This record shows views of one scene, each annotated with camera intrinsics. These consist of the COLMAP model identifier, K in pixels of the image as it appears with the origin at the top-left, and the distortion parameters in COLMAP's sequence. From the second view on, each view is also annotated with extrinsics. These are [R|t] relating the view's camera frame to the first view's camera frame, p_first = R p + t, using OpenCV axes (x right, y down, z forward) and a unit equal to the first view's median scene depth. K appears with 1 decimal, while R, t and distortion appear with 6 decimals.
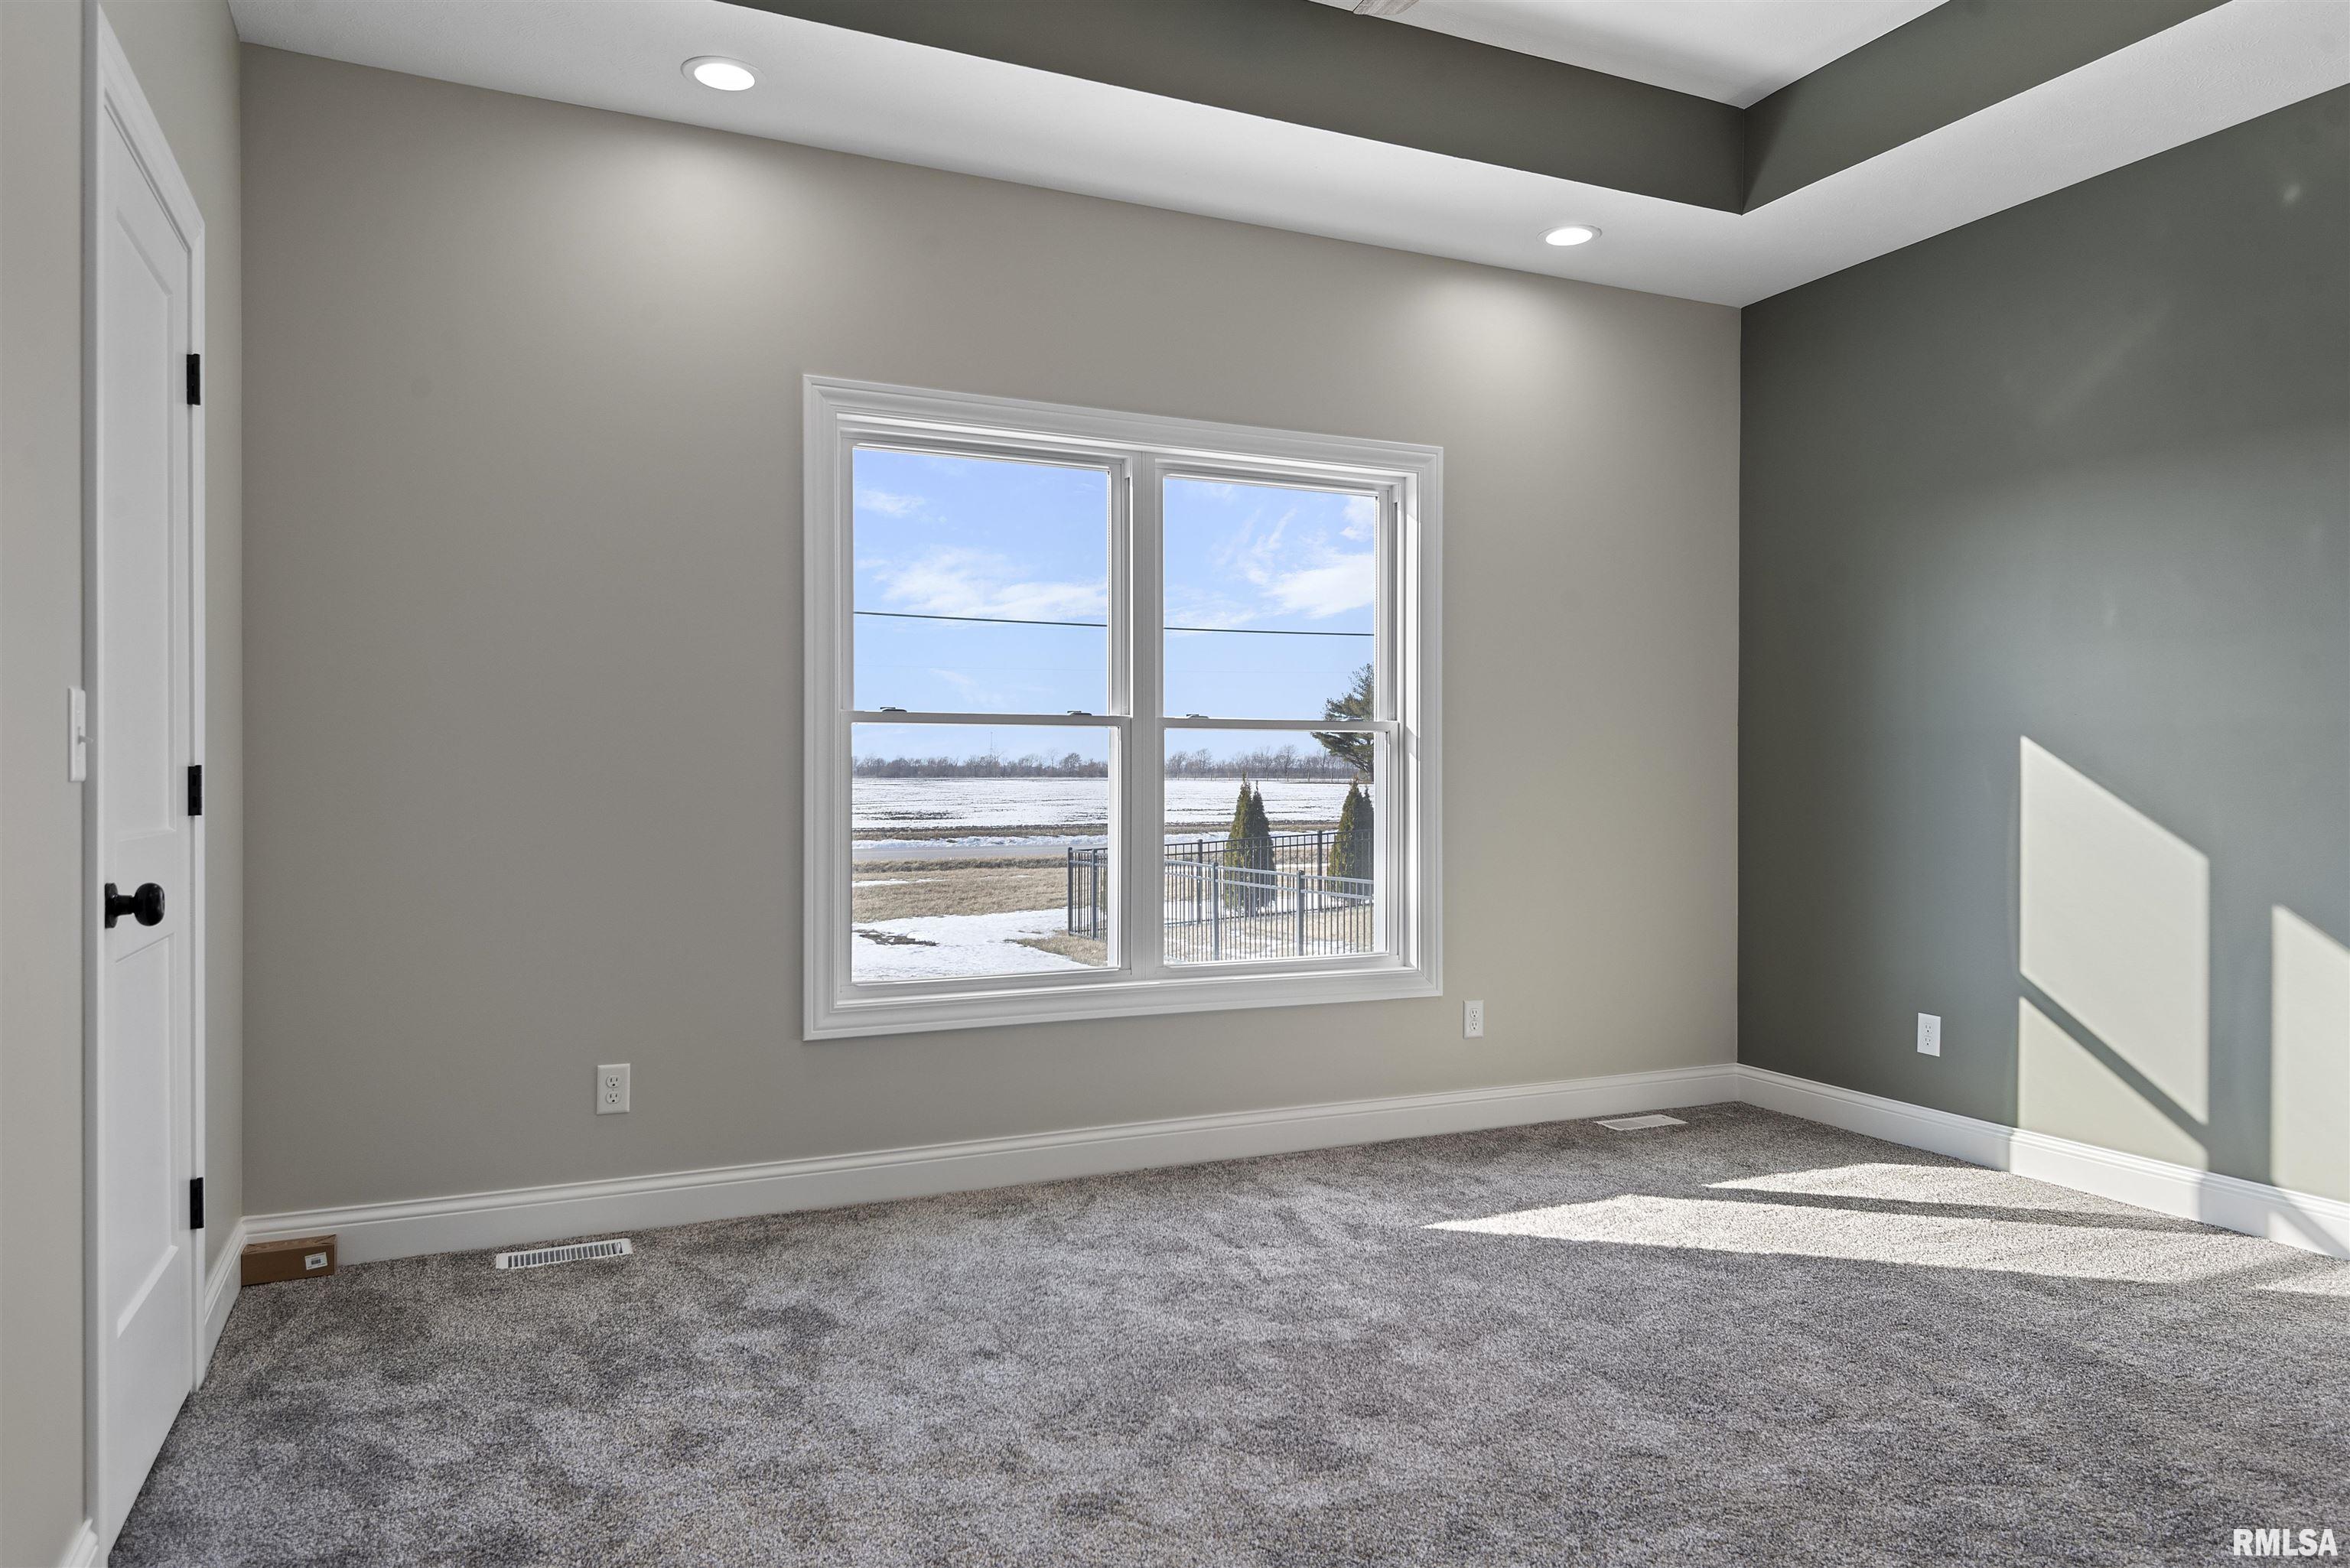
lens RADIAL K [[1521.6, 0, 1166.1], [0, 1521.6, 784.8], [0, 0, 1]] dist [0.005664, -0.000965]
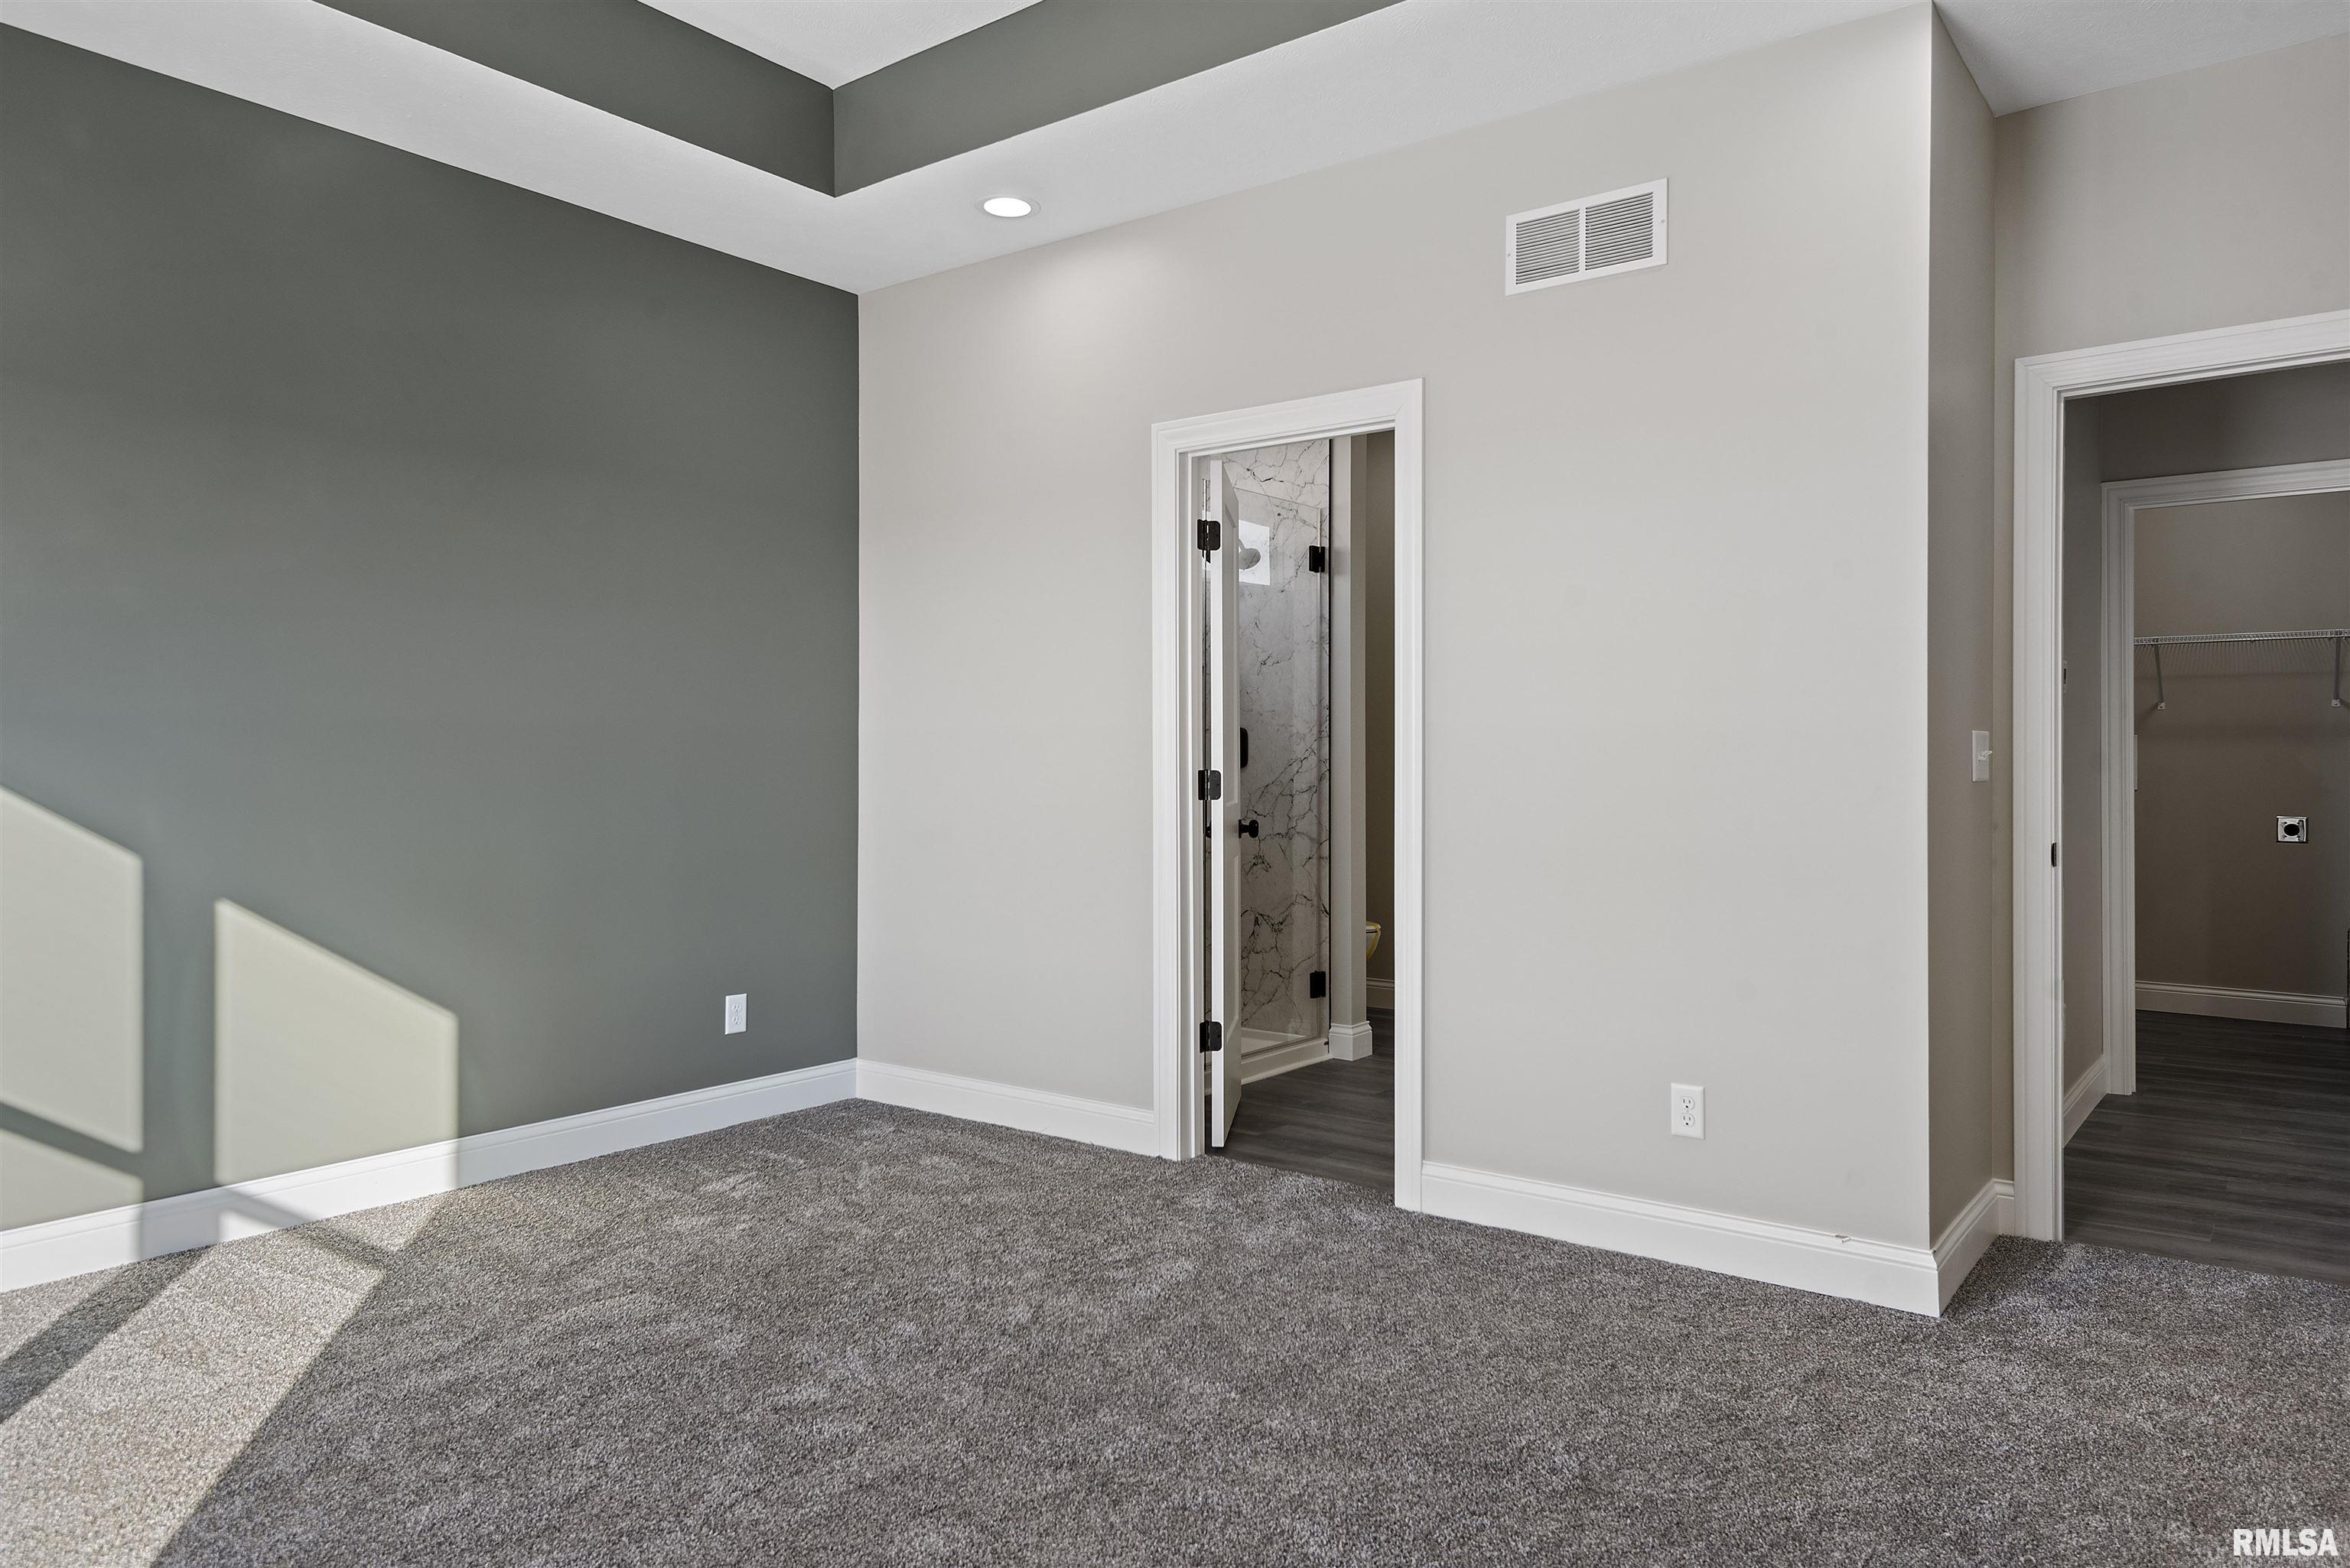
lens RADIAL K [[1521.6, 0, 1166.1], [0, 1521.6, 784.8], [0, 0, 1]] dist [0.005664, -0.000965]
pose [[-0.460647, -0.010033, 0.887527, -0.415145], [0.008360, 0.999843, 0.015642, -0.004625], [-0.887544, 0.014625, -0.460491, 0.904583]]
